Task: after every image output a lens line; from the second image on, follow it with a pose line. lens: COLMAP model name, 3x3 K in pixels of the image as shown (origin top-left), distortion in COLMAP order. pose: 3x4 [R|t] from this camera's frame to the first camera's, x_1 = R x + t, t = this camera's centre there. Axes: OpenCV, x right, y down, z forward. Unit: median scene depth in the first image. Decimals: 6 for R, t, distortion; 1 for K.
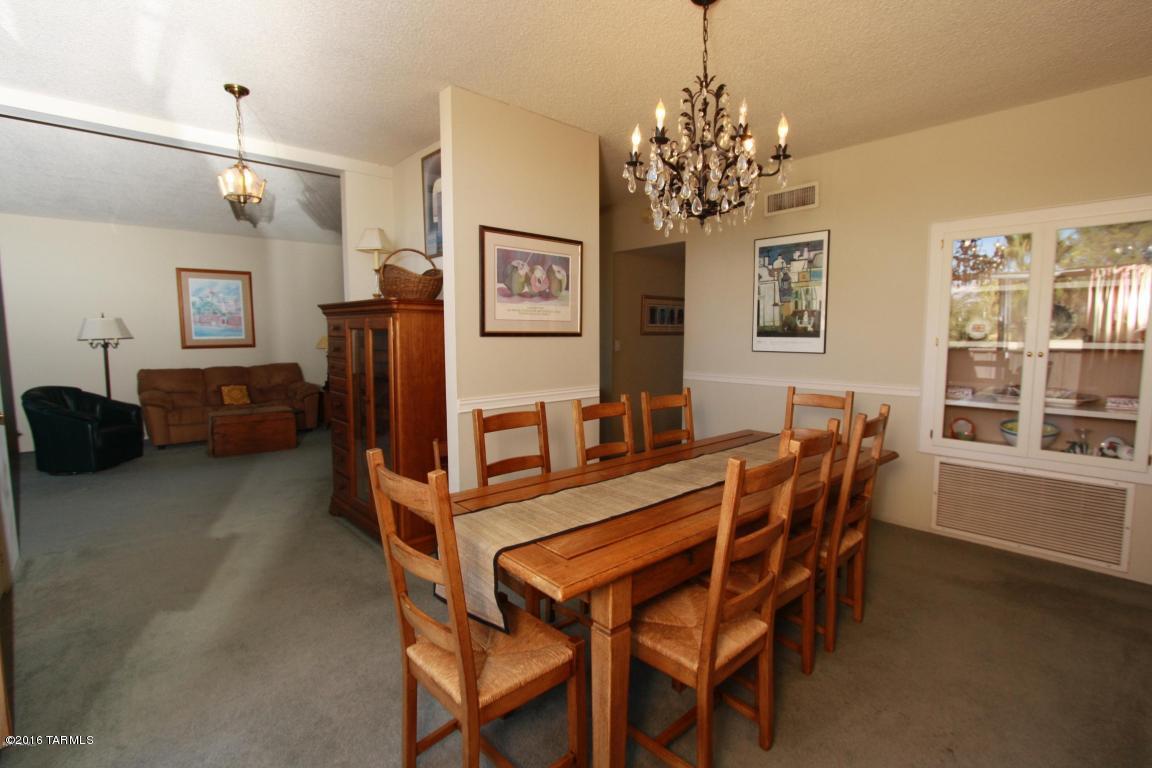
lens RADIAL K [[537.0, 0, 576.9], [0, 537.0, 378.4], [0, 0, 1]] dist [-0.020929, 0.000052]
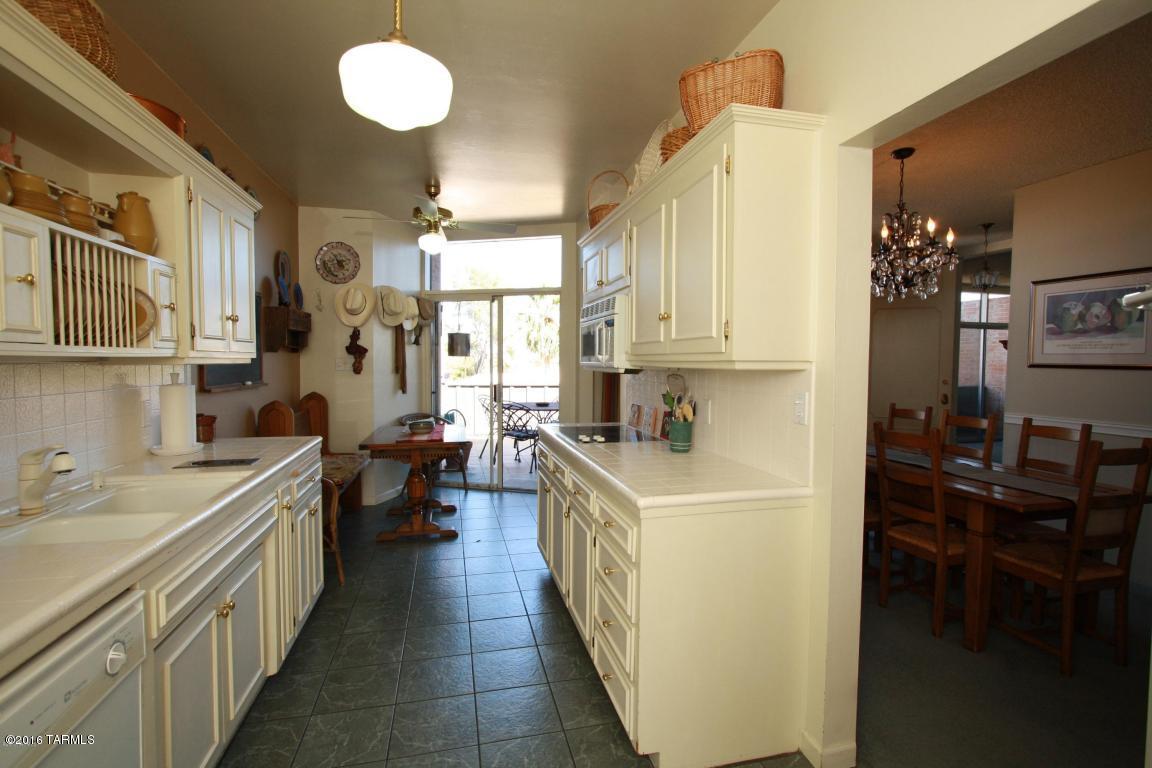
lens RADIAL K [[537.0, 0, 578.7], [0, 537.0, 384.9], [0, 0, 1]] dist [-0.020929, 0.000052]
pose [[-0.468401, 0.035814, -0.882790, 1.373682], [-0.084334, 0.992803, 0.085024, -0.050616], [0.879482, 0.114275, -0.462009, 0.609551]]
